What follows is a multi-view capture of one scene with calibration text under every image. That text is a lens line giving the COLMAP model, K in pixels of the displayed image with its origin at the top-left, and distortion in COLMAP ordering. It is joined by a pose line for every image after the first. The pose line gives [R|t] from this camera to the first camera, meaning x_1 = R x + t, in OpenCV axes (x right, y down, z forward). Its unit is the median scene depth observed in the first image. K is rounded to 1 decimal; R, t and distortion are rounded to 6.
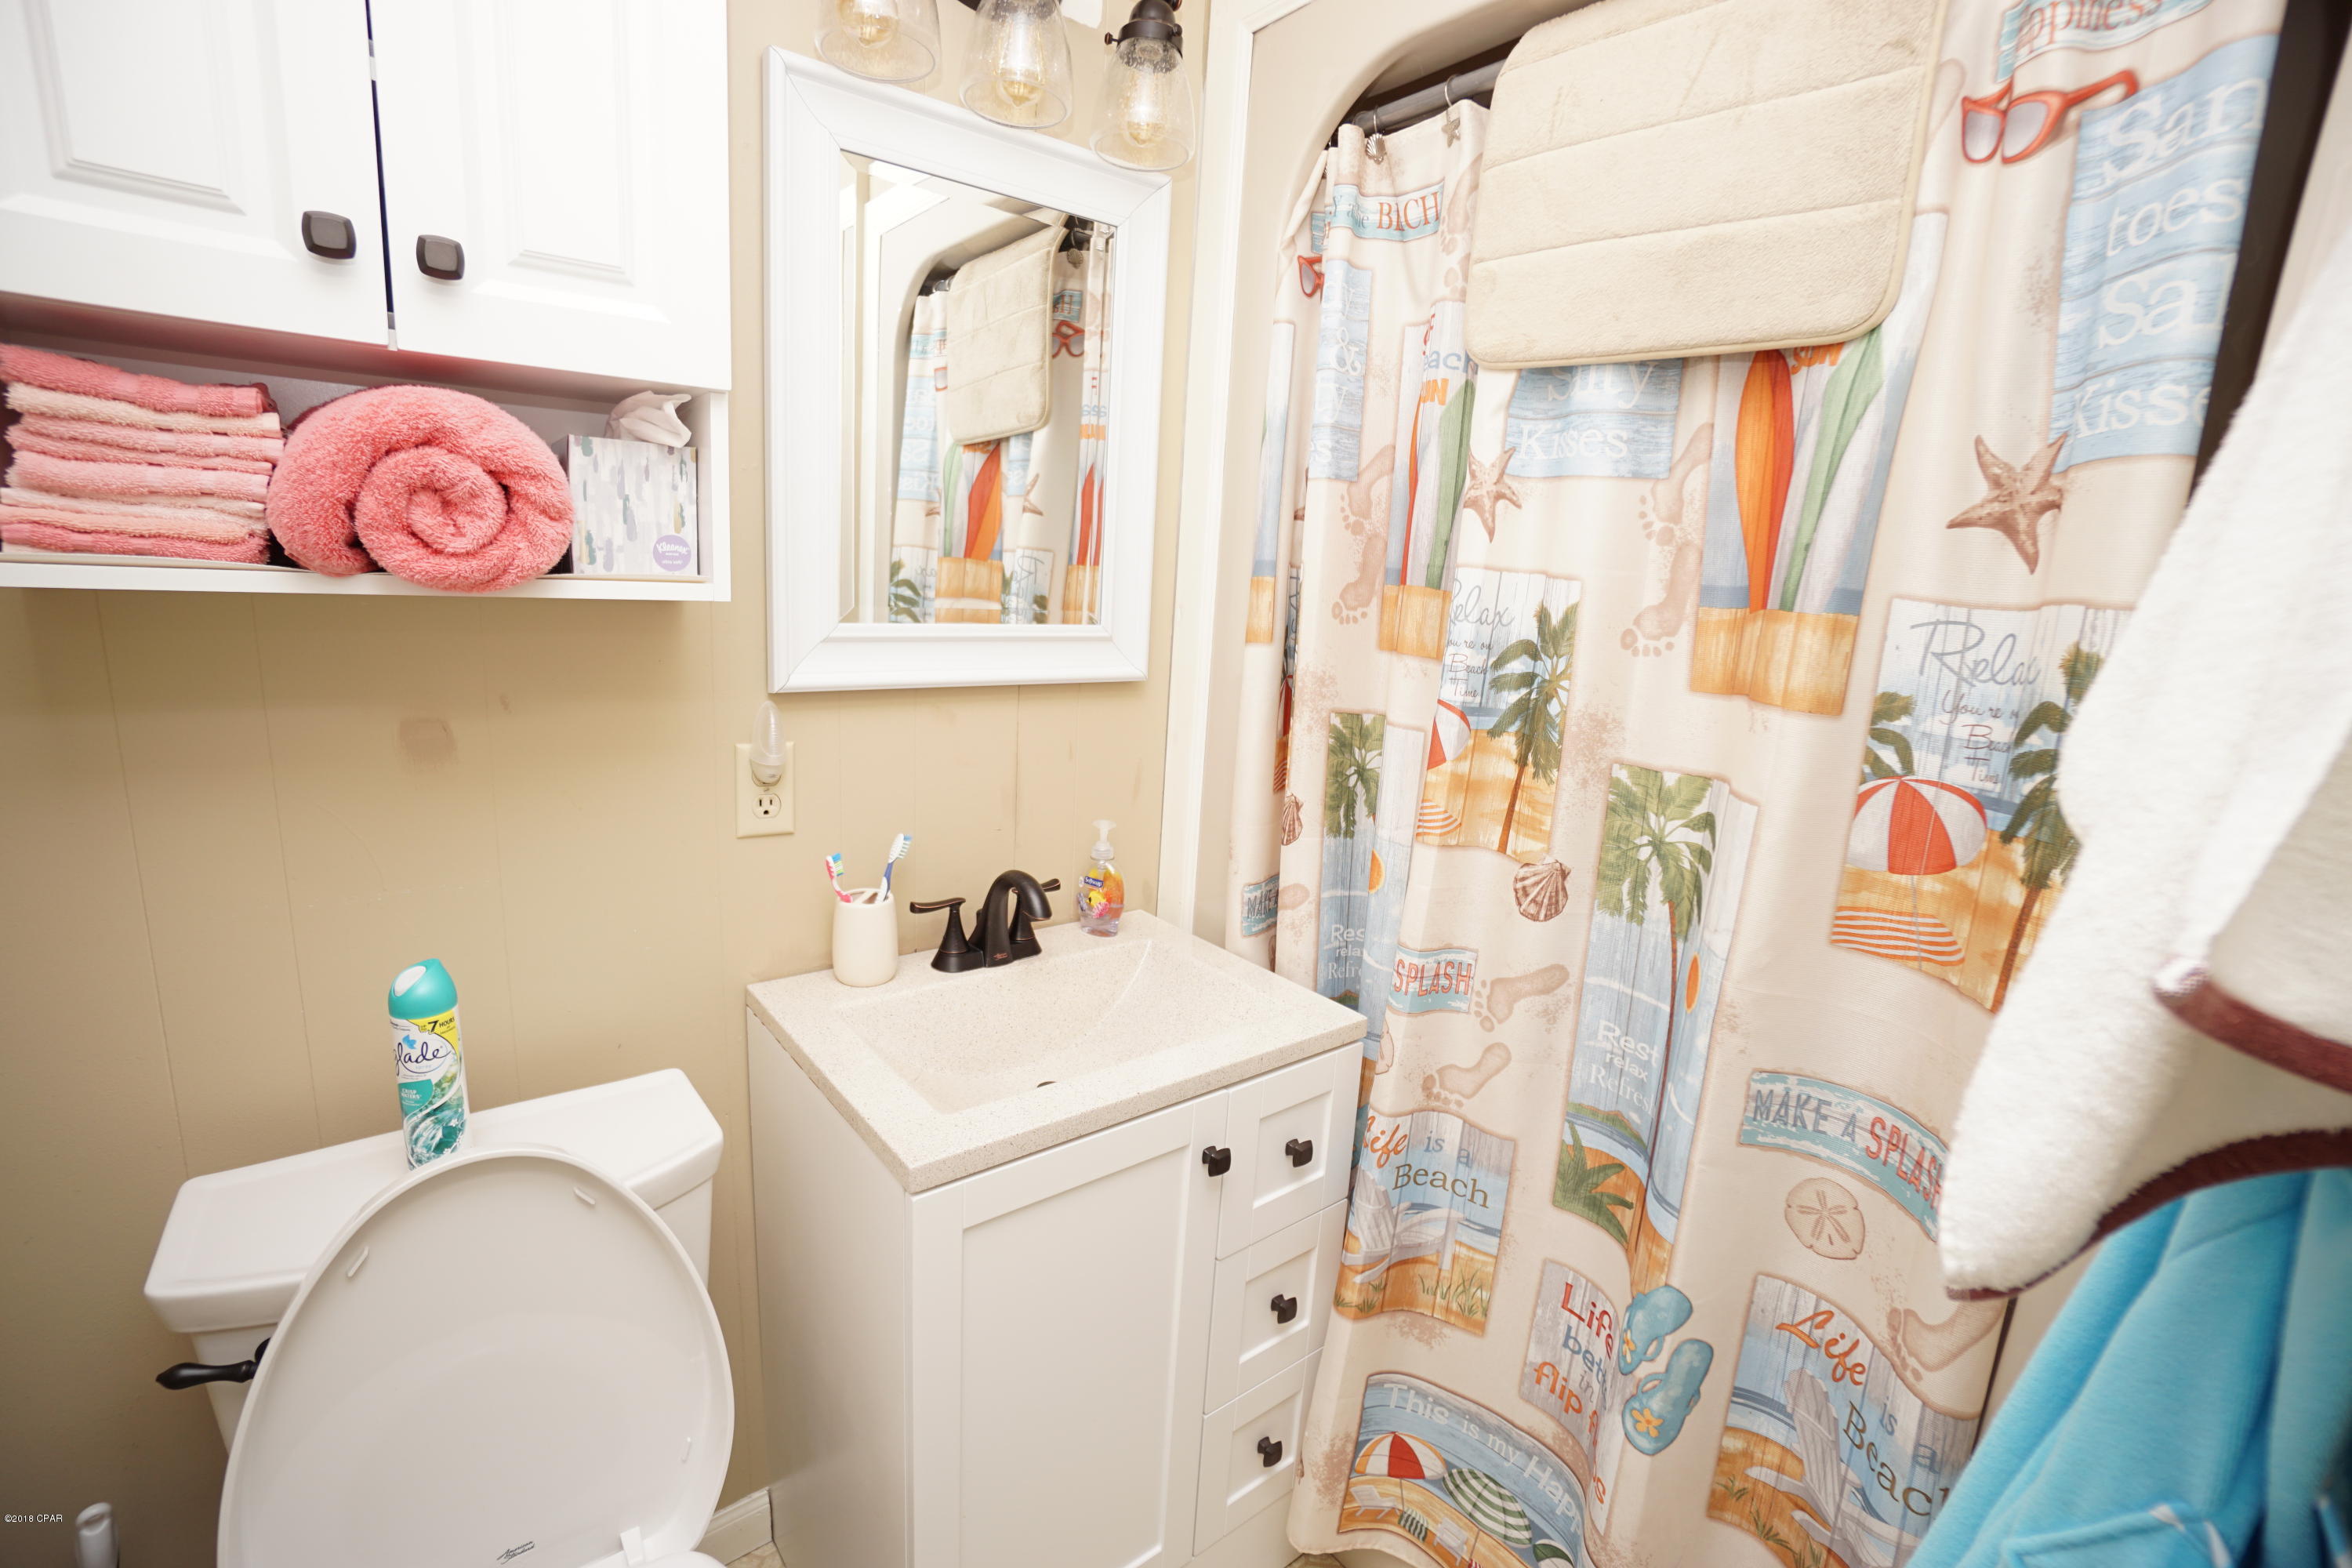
lens RADIAL K [[1033.4, 0, 1168.2], [0, 1033.4, 774.1], [0, 0, 1]] dist [-0.065943, 0.024149]
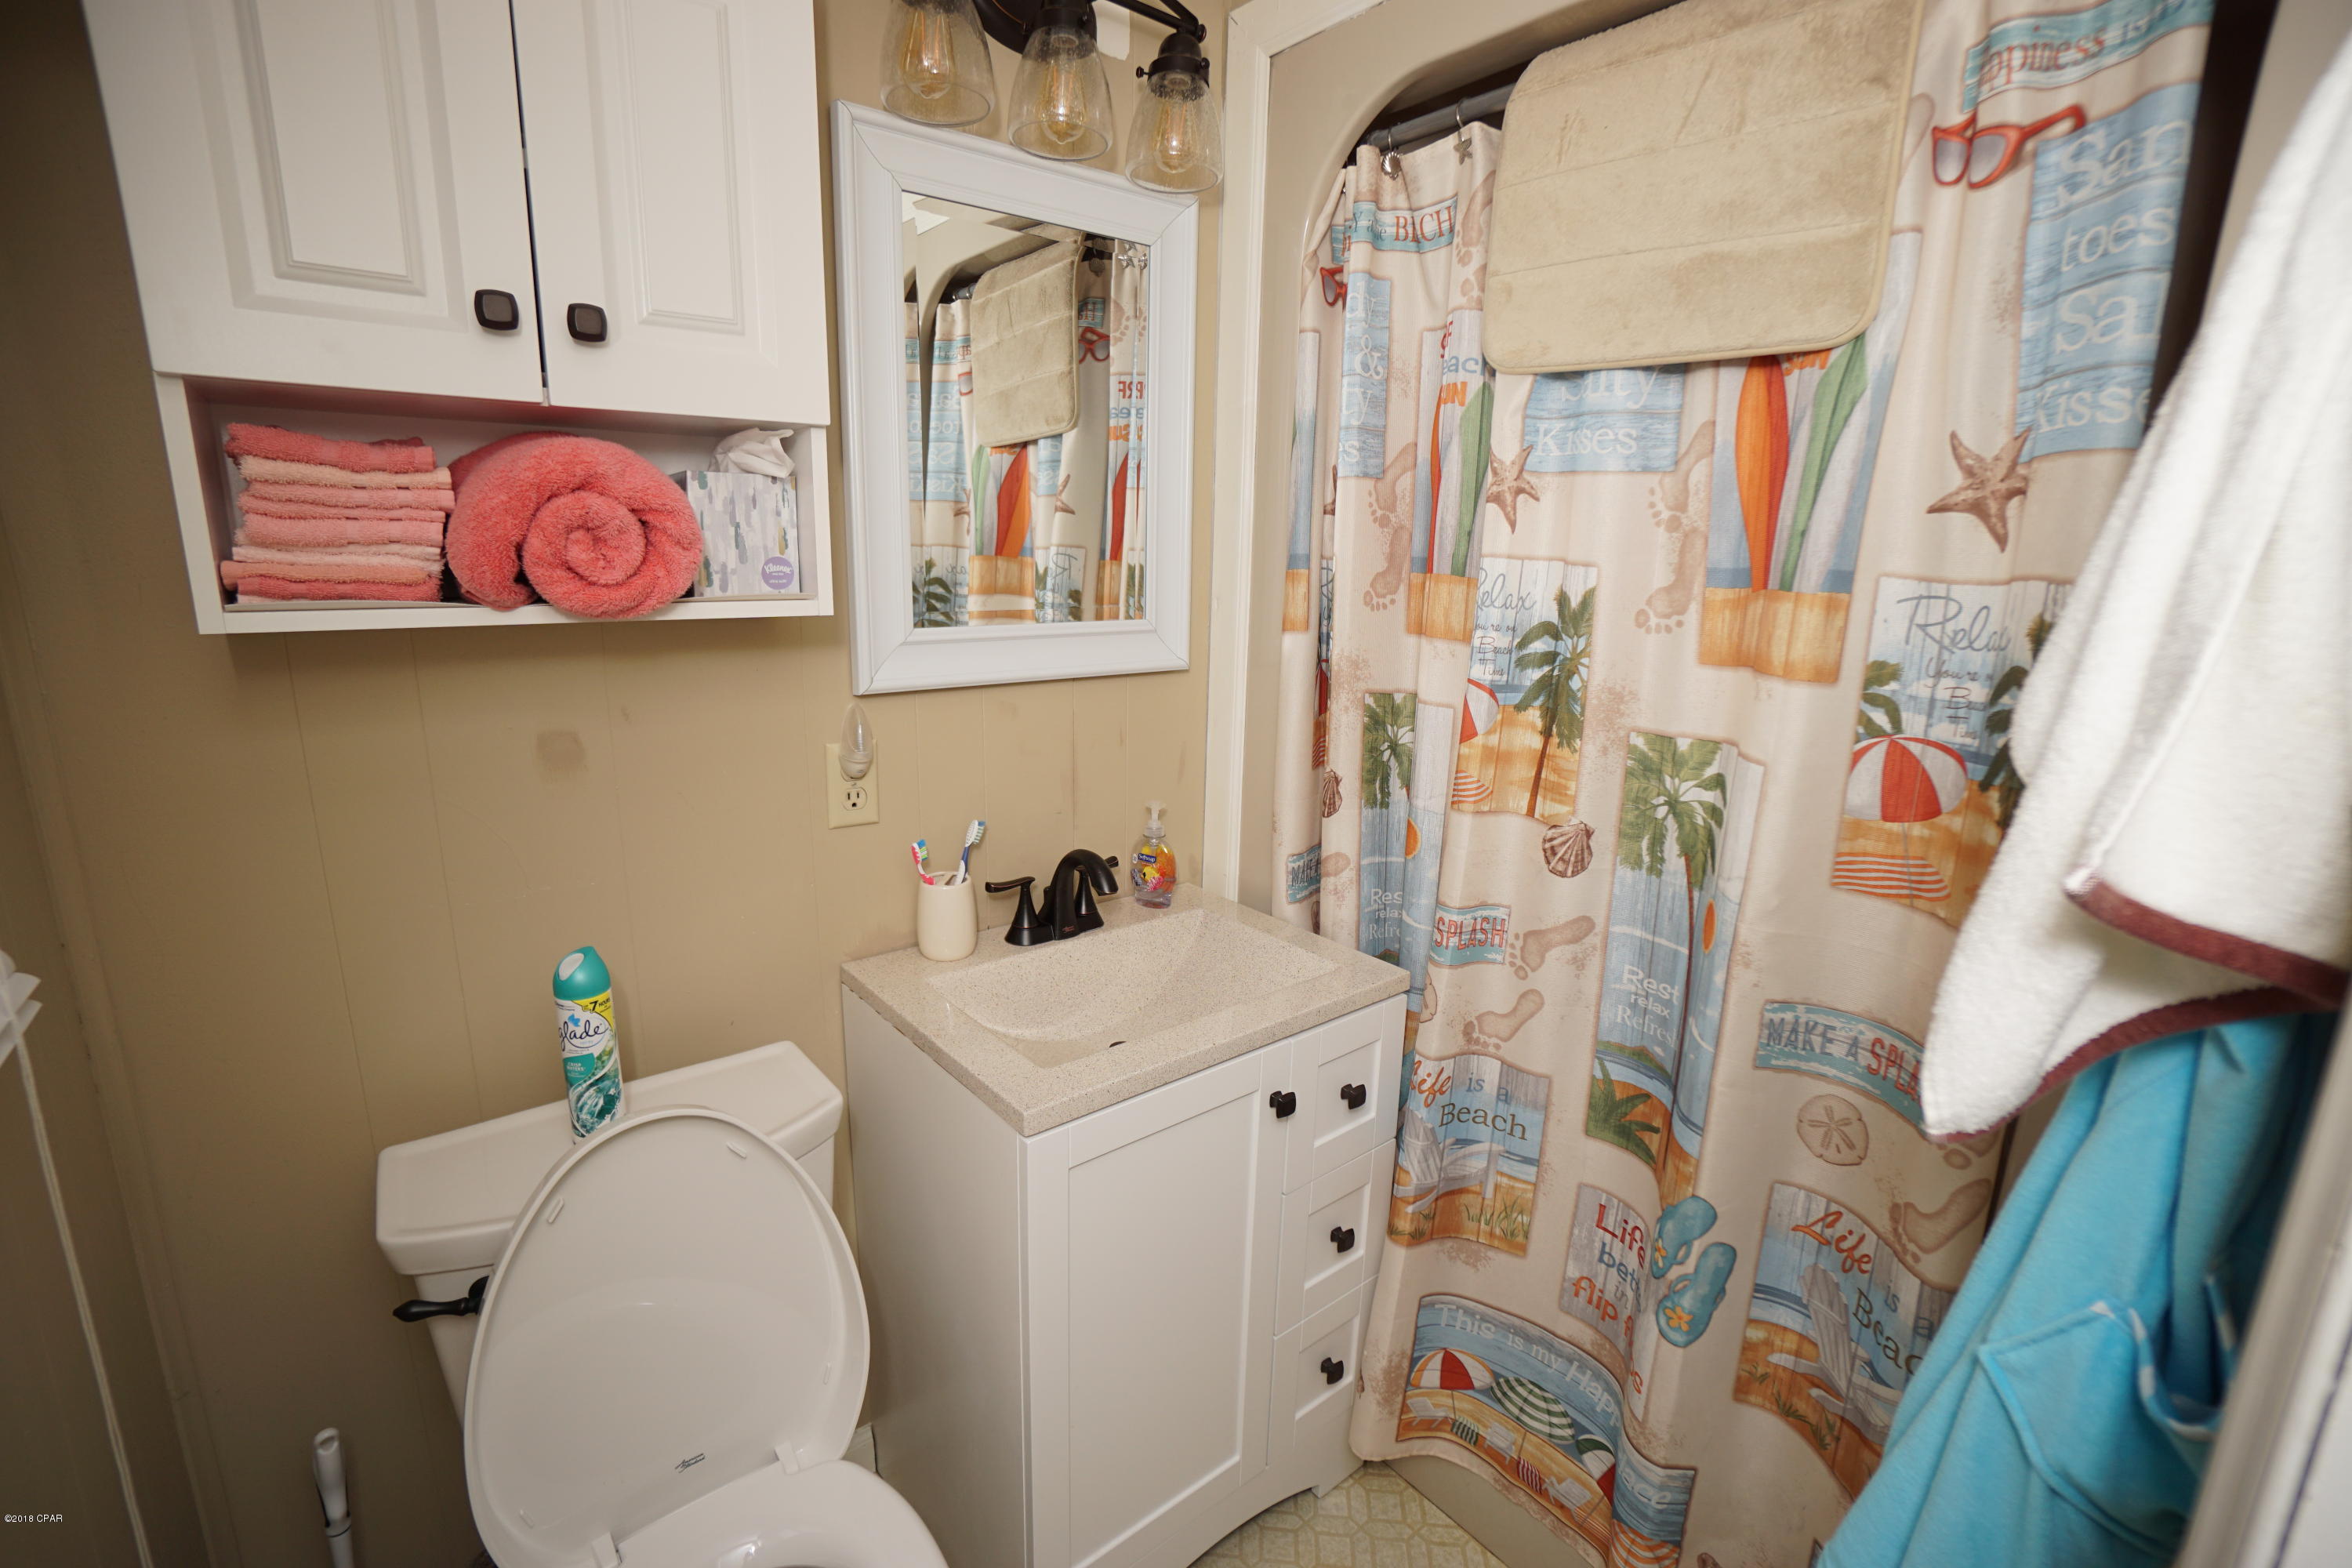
lens RADIAL K [[1034.9, 0, 1162.0], [0, 1034.9, 778.0], [0, 0, 1]] dist [-0.067637, 0.024740]
pose [[0.999316, -0.036940, -0.001744, -0.076575], [0.036971, 0.999035, 0.023730, -0.005990], [0.000866, -0.023778, 0.999717, -0.113164]]
